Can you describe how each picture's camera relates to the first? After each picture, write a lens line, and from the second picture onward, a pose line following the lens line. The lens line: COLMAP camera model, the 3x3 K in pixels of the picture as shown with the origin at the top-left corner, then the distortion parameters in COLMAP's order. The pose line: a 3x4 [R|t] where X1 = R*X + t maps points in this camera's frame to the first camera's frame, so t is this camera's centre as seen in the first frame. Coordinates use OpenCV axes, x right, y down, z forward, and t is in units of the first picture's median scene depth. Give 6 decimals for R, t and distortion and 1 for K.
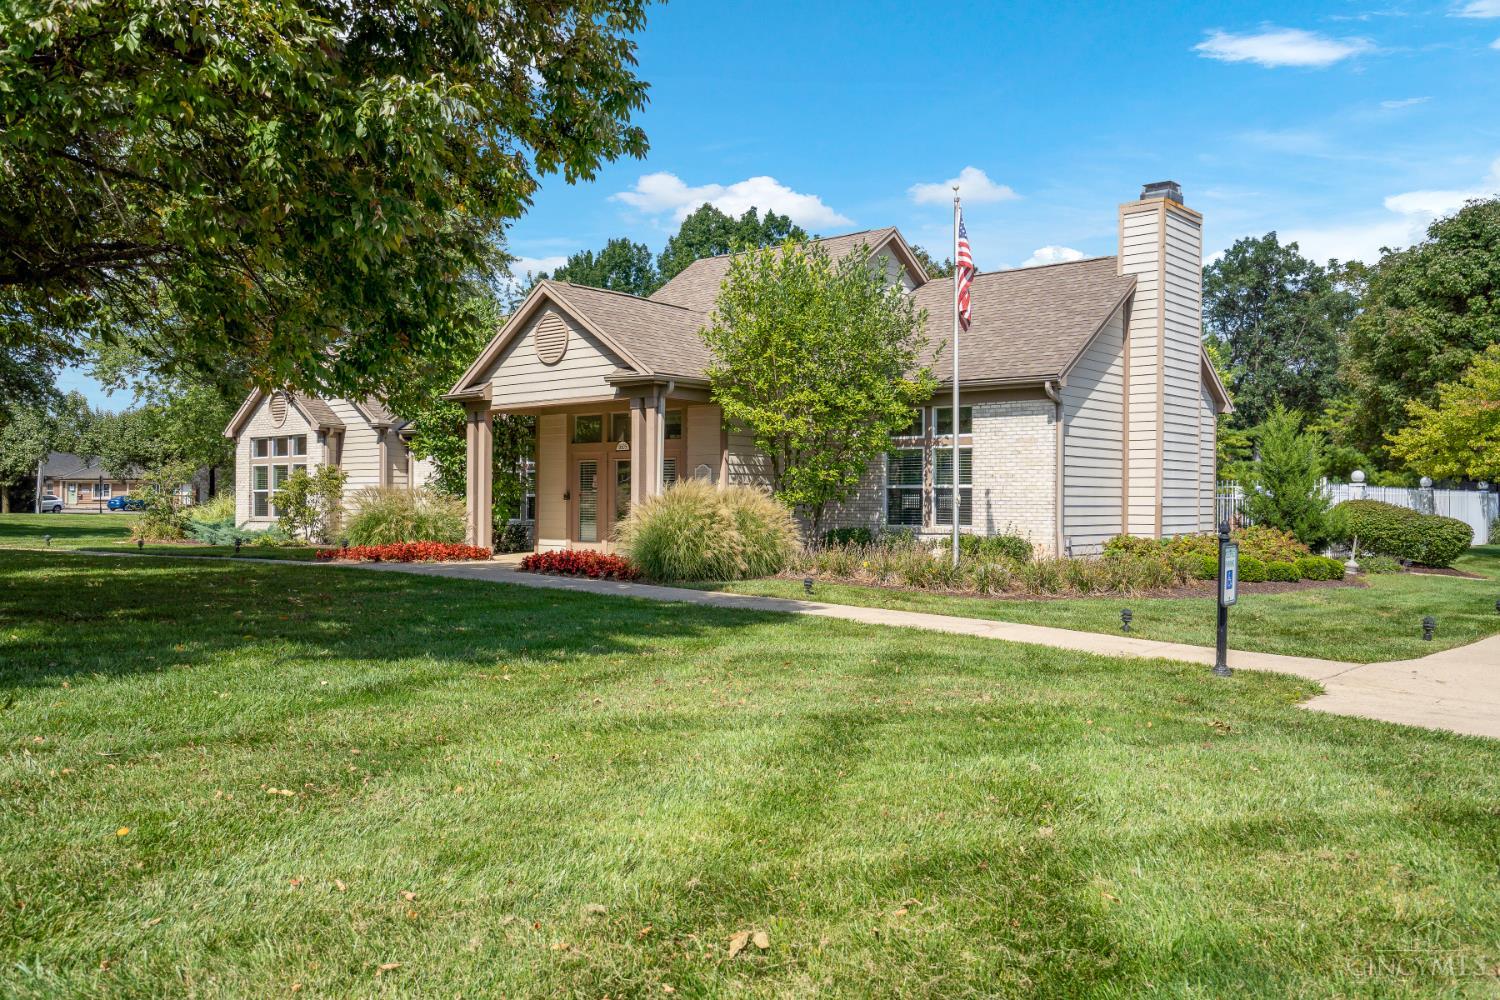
lens RADIAL K [[1288.6, 0, 751.0], [0, 1288.6, 502.4], [0, 0, 1]] dist [-0.003005, -0.001663]
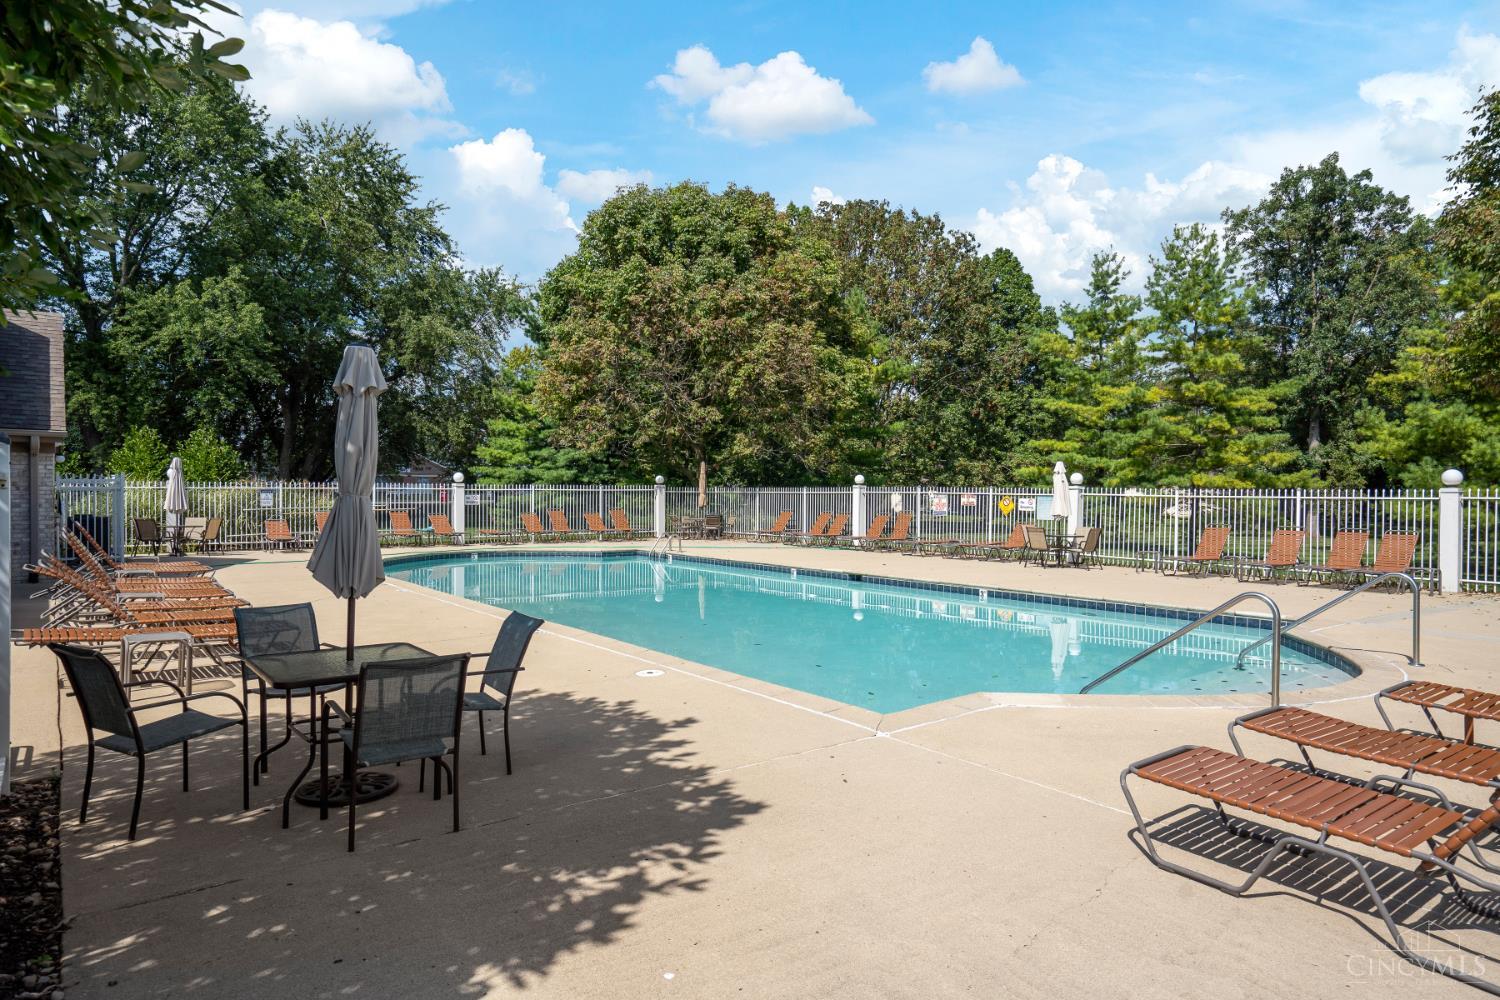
lens RADIAL K [[912.8, 0, 746.9], [0, 912.8, 496.4], [0, 0, 1]] dist [0.001386, 0.000778]
pose [[0.978896, 0.002323, -0.204347, 0.161655], [0.000185, 0.999925, 0.012256, -0.004926], [0.204361, -0.012035, 0.978822, 0.362428]]
